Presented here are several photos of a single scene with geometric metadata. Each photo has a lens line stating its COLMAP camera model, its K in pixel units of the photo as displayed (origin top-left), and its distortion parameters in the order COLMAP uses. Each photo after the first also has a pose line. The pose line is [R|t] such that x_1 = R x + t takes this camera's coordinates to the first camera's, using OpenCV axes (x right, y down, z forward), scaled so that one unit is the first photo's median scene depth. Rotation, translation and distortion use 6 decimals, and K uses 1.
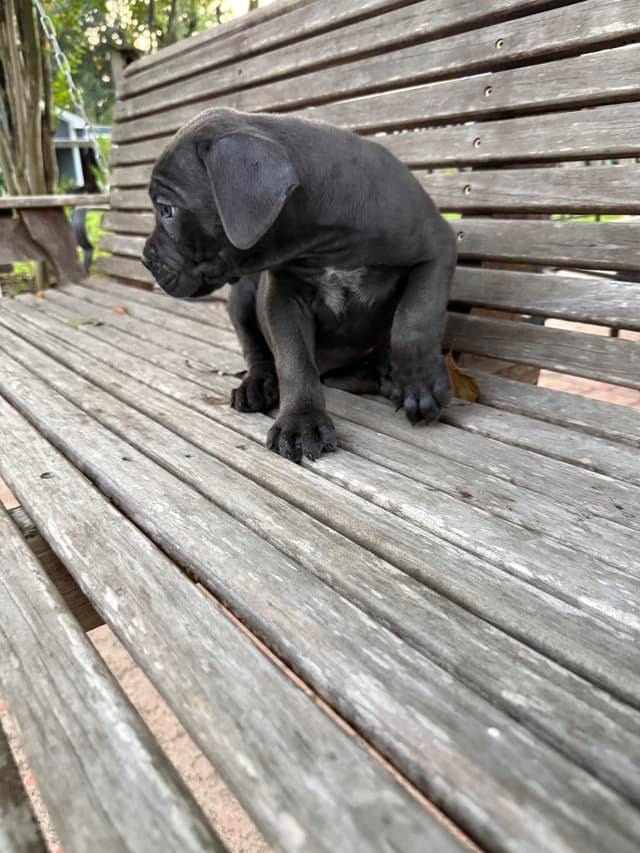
lens RADIAL K [[618.0, 0, 324.4], [0, 618.0, 426.6], [0, 0, 1]] dist [-0.018972, -0.005730]
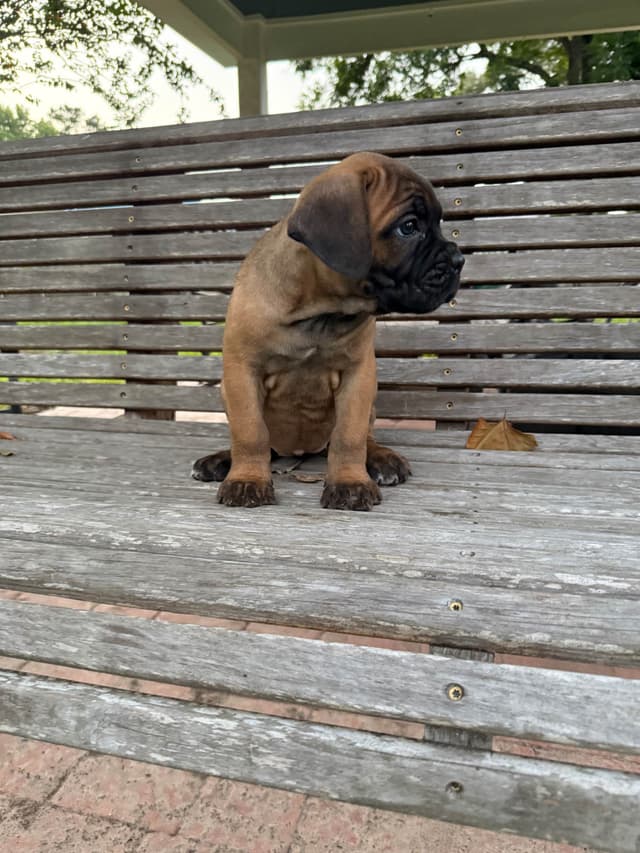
lens RADIAL K [[618.0, 0, 324.4], [0, 618.0, 426.6], [0, 0, 1]] dist [-0.018972, -0.005730]
pose [[0.798746, -0.122747, 0.589014, -0.875693], [0.211689, 0.973708, -0.084150, -0.073096], [-0.563198, 0.191903, 0.803730, 0.142627]]
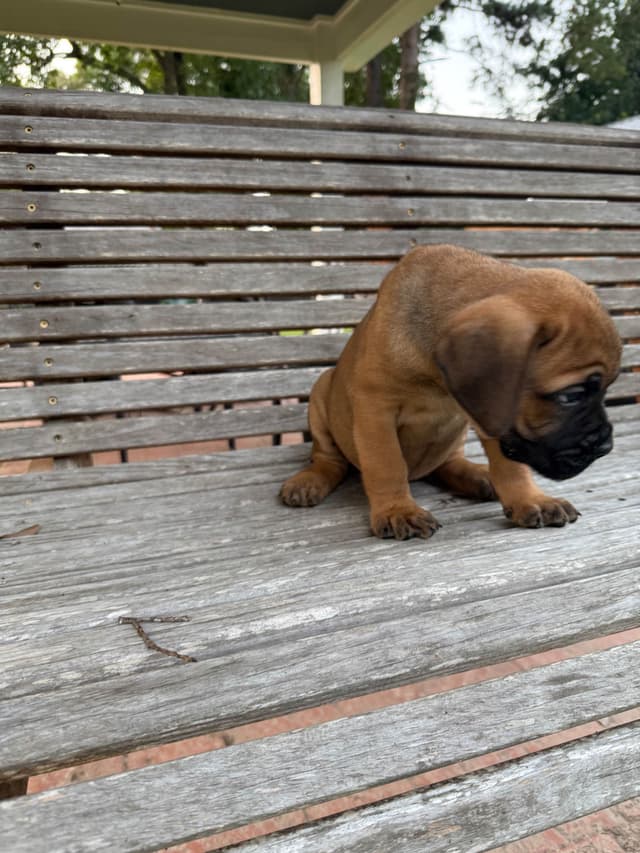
lens RADIAL K [[621.6, 0, 321.6], [0, 621.6, 429.5], [0, 0, 1]] dist [-0.022764, -0.003819]
pose [[0.330207, -0.206496, 0.921045, -1.306307], [0.346435, 0.934193, 0.085242, -0.346951], [-0.878036, 0.290934, 0.380014, 0.796625]]
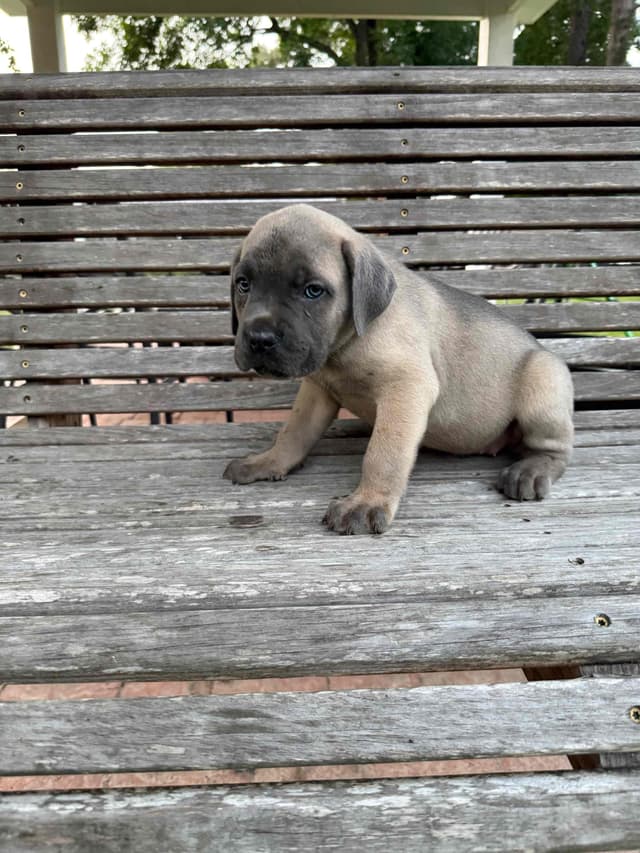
lens RADIAL K [[622.3, 0, 316.6], [0, 622.3, 418.5], [0, 0, 1]] dist [-0.021653, 0.001866]
pose [[0.592238, -0.195667, 0.781645, -1.030708], [0.287151, 0.957629, 0.022152, -0.212396], [-0.752861, 0.211331, 0.623330, 0.417185]]
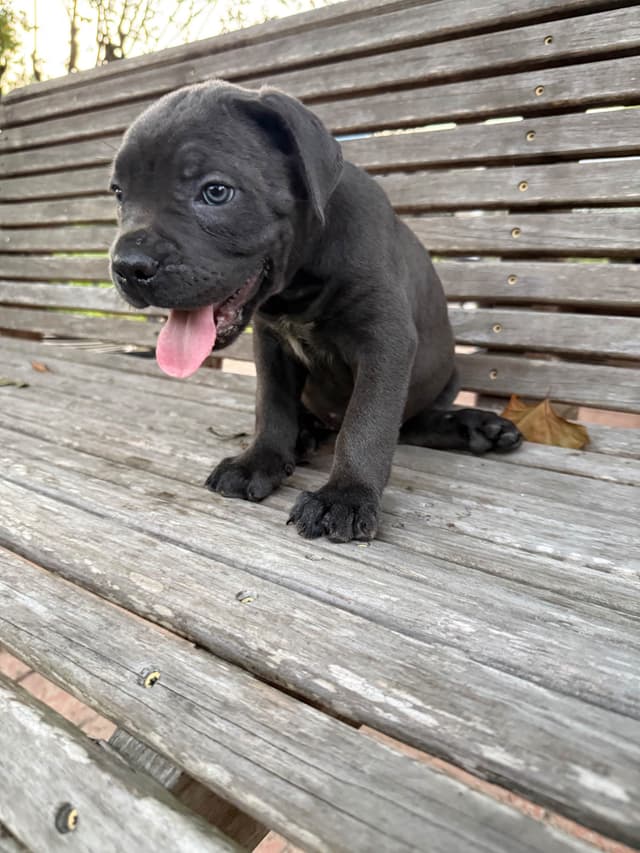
lens RADIAL K [[620.8, 0, 321.2], [0, 620.8, 427.5], [0, 0, 1]] dist [-0.025066, -0.004297]
pose [[0.958303, -0.056864, 0.280039, -0.377284], [0.079280, 0.994436, -0.069369, -0.039077], [-0.274536, 0.088678, 0.957479, 0.193712]]
